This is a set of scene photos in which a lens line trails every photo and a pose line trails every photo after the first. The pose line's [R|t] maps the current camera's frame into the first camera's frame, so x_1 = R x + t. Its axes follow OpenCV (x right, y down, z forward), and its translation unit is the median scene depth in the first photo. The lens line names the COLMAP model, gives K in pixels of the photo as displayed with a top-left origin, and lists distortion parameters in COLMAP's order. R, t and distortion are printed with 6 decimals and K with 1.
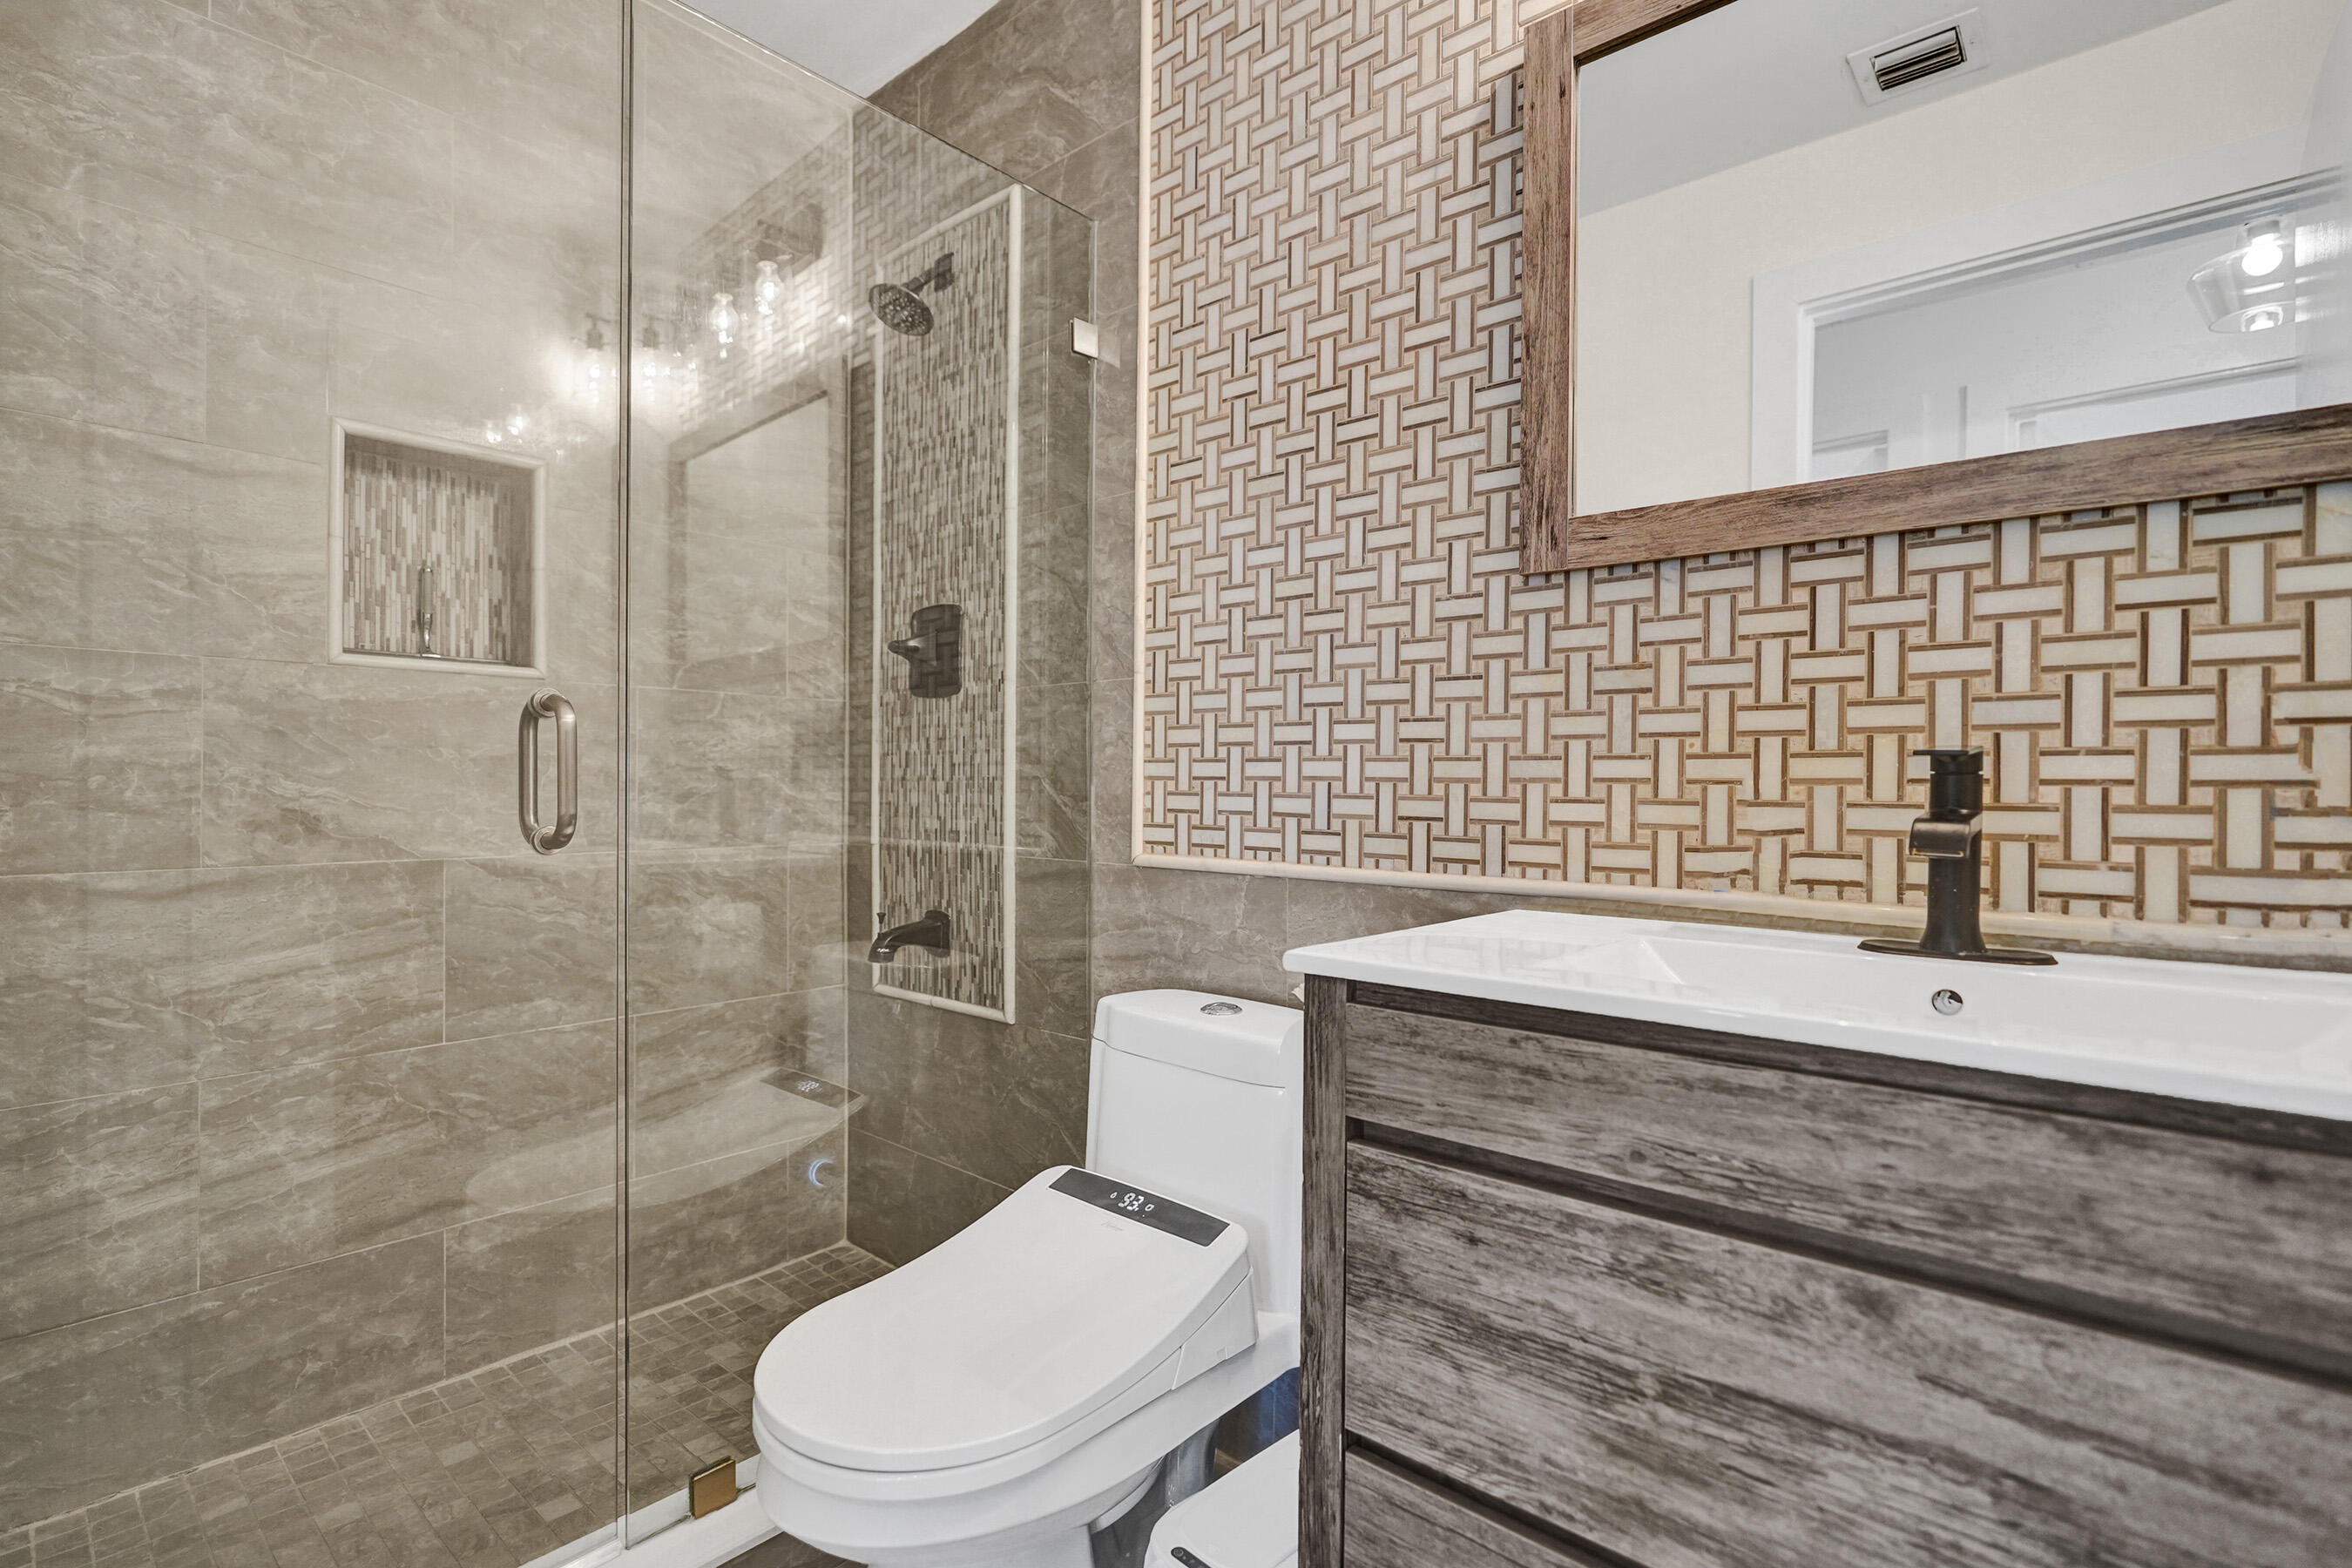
lens RADIAL K [[1105.4, 0, 1172.2], [0, 1105.4, 776.9], [0, 0, 1]] dist [-0.008026, 0.001267]
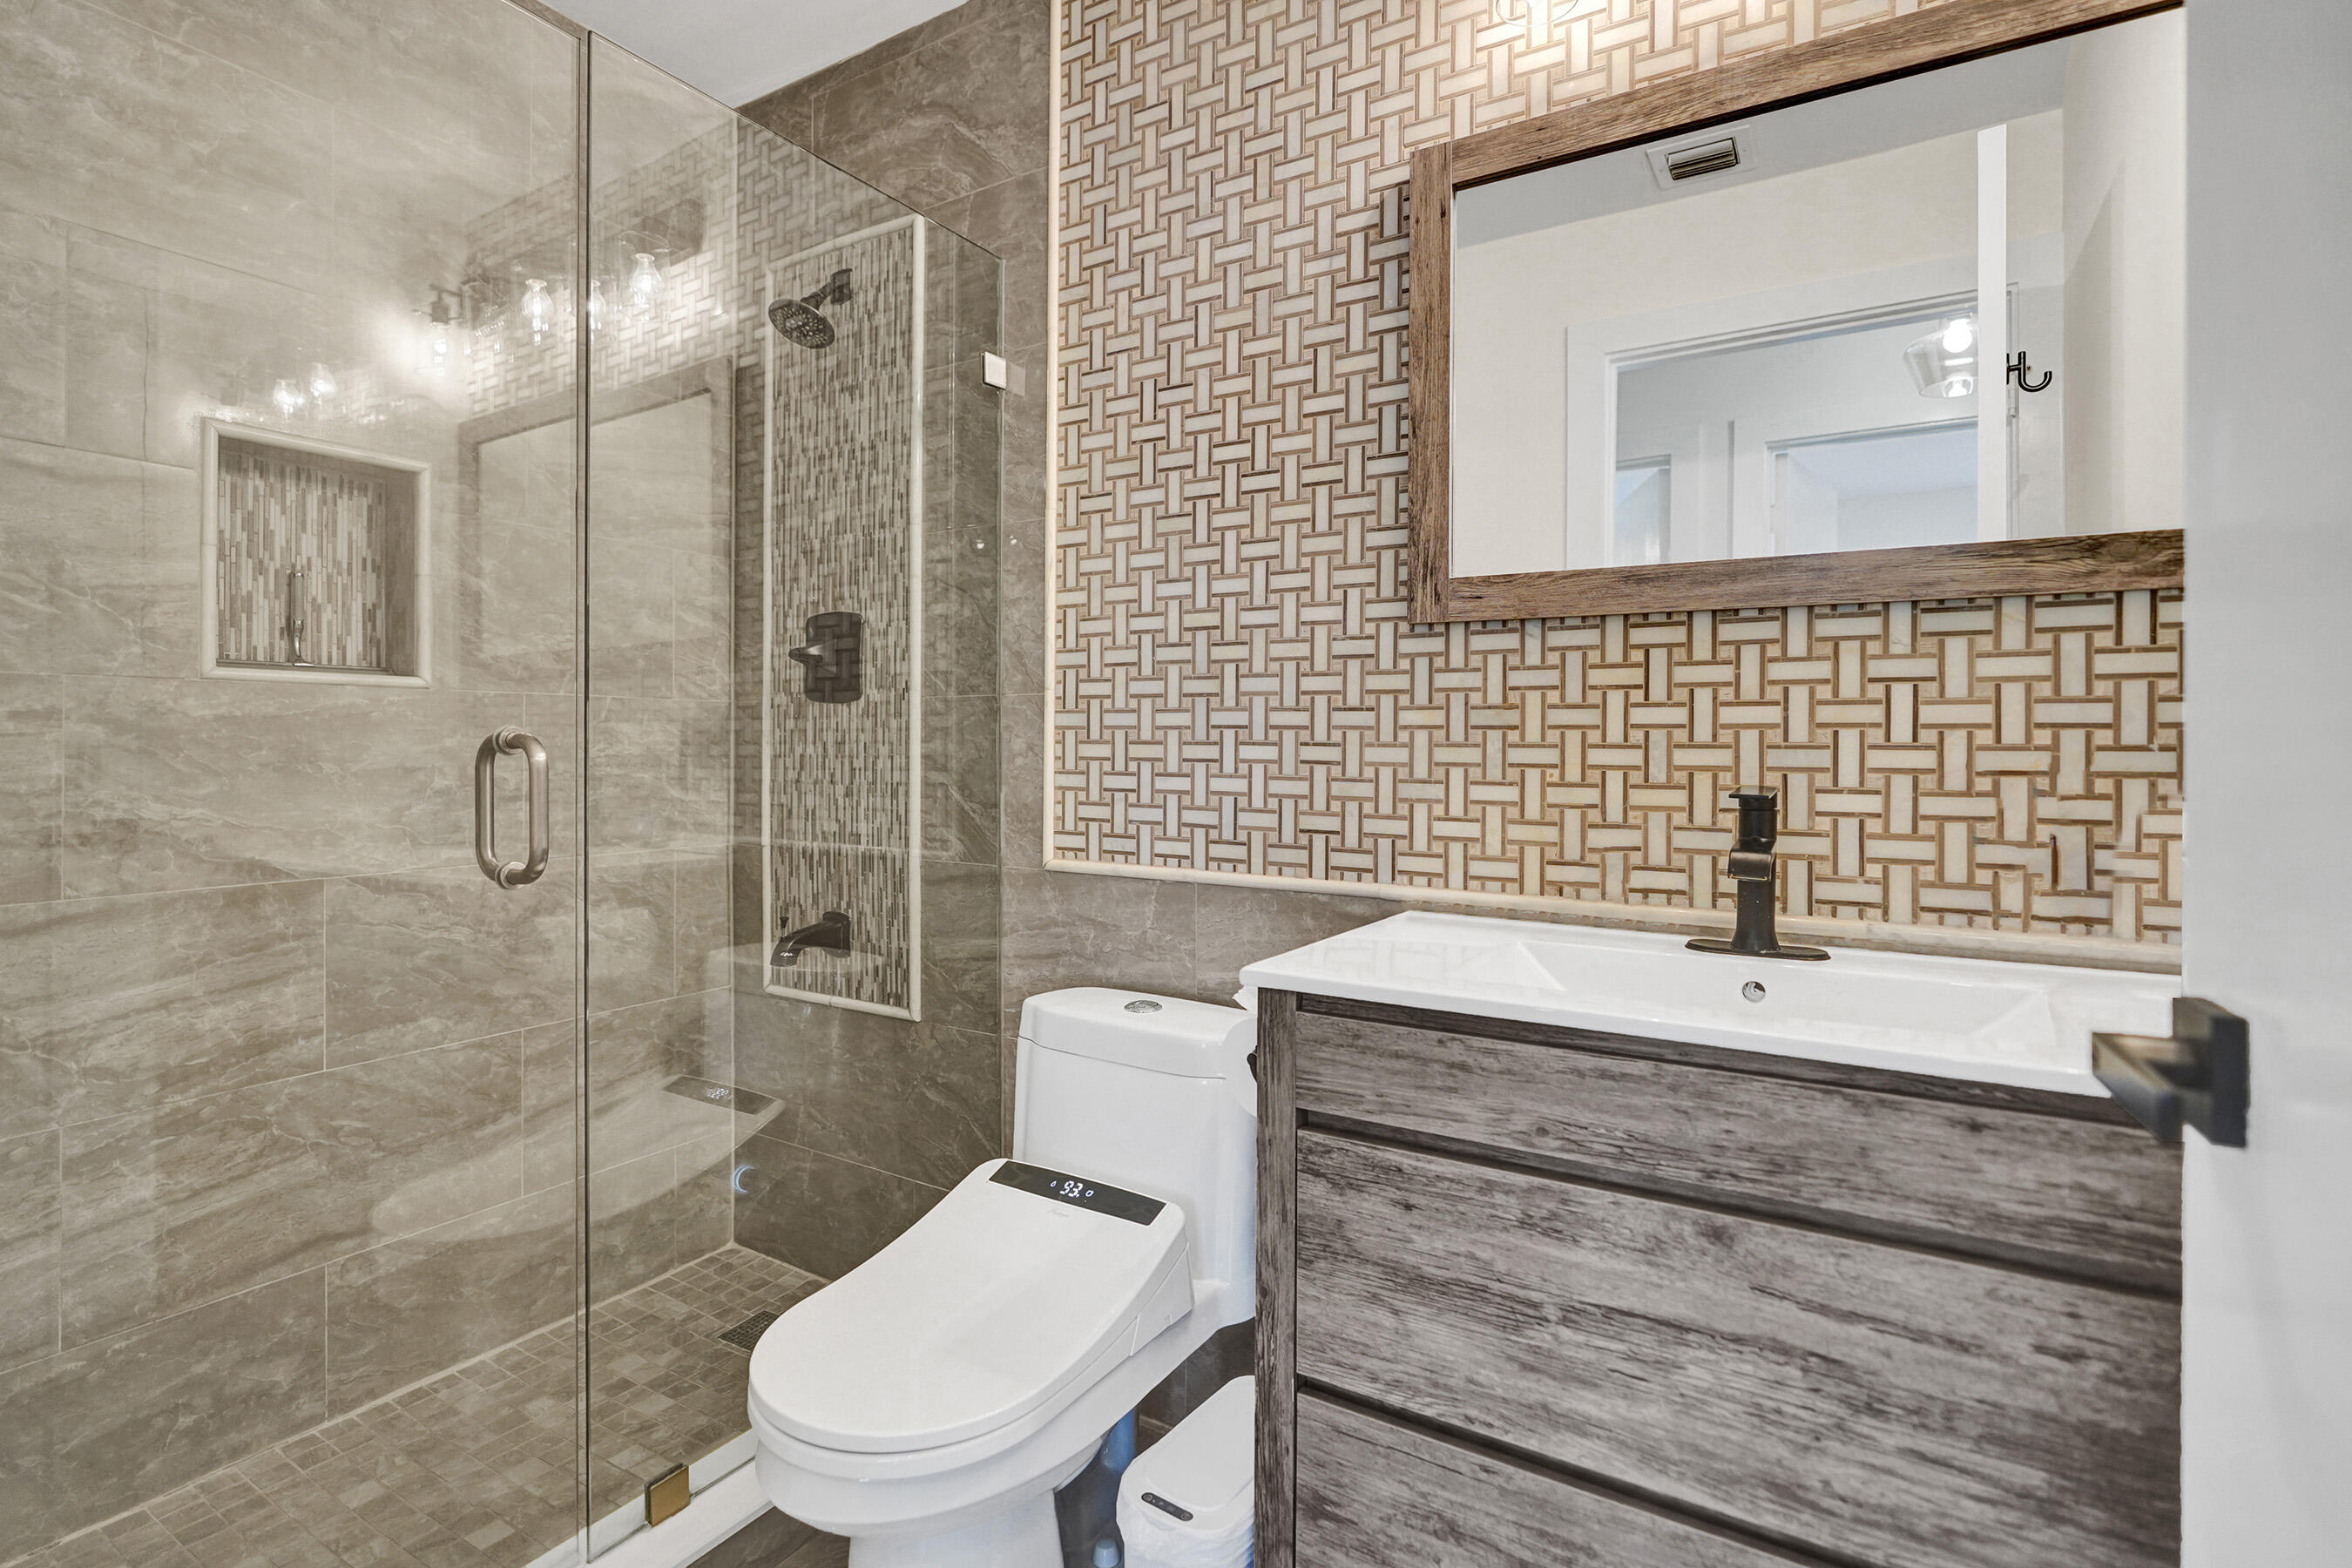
lens RADIAL K [[1080.7, 0, 1207.0], [0, 1080.7, 747.5], [0, 0, 1]] dist [-0.008975, 0.001539]
pose [[0.985093, 0.000266, 0.172024, -0.079316], [0.000799, 0.999981, -0.006126, -0.041657], [-0.172022, 0.006172, 0.985074, -0.072117]]
